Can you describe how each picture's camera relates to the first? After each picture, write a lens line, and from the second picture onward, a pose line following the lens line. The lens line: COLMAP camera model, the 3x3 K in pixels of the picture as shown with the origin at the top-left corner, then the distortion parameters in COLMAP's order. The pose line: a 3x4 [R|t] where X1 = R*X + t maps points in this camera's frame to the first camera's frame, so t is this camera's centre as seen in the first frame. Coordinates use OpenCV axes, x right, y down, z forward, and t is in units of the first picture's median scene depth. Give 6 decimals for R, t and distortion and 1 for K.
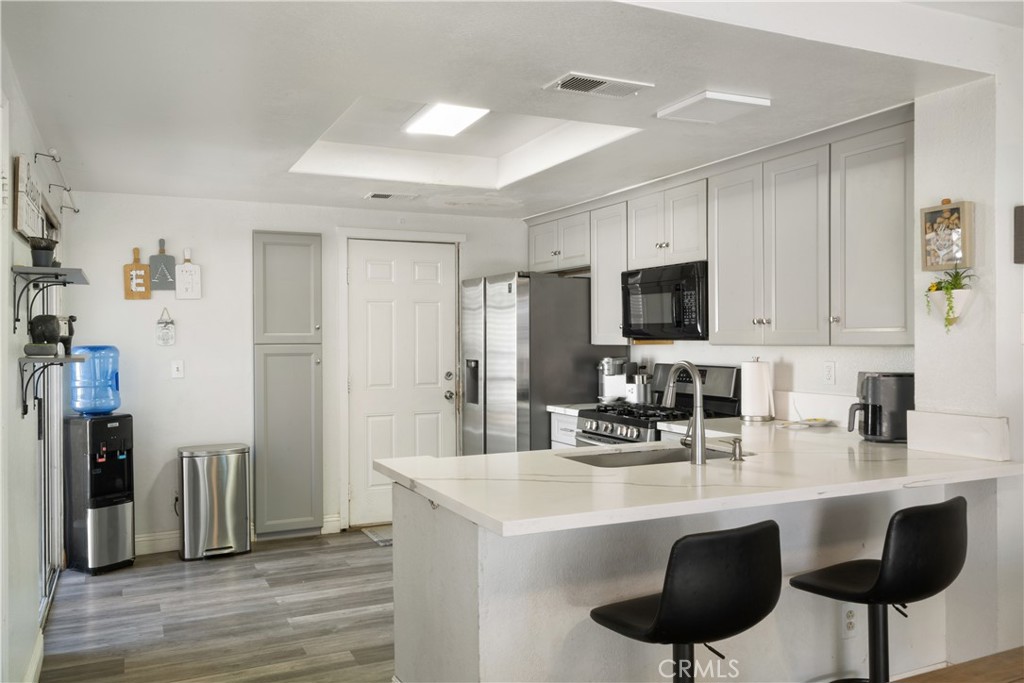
lens RADIAL K [[810.4, 0, 512.0], [0, 810.4, 341.5], [0, 0, 1]] dist [0.000714, -0.001322]
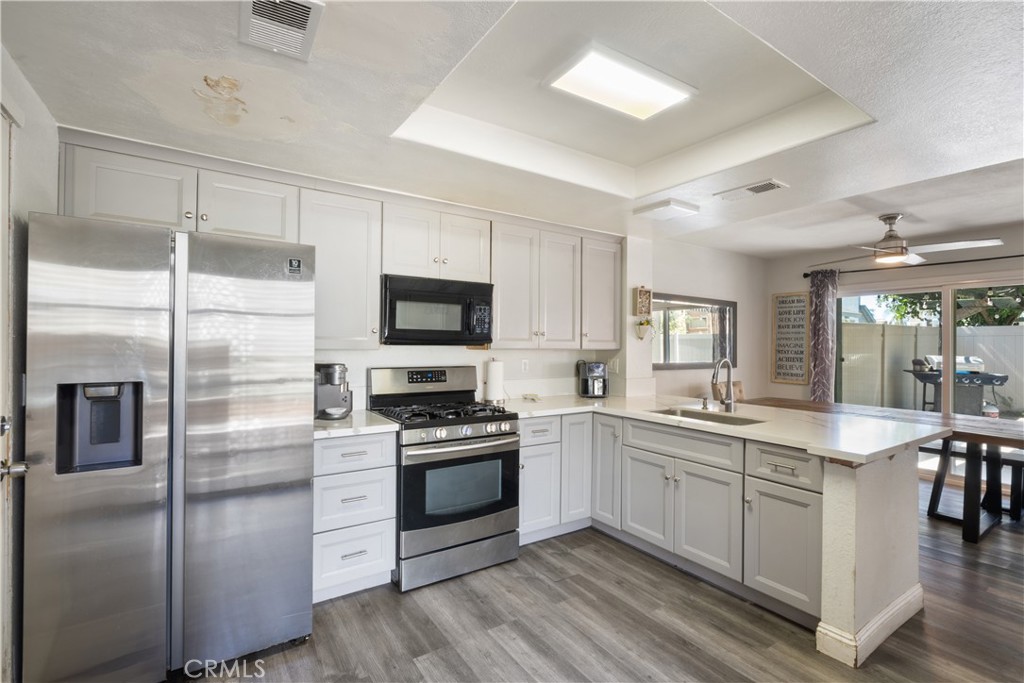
lens RADIAL K [[461.6, 0, 512.0], [0, 461.6, 341.5], [0, 0, 1]] dist [-0.000412, -0.000049]
pose [[-0.133872, 0.011722, 0.990929, -0.487646], [-0.004509, 0.999912, -0.012438, 0.001009], [-0.990988, -0.006133, -0.133807, 1.047823]]
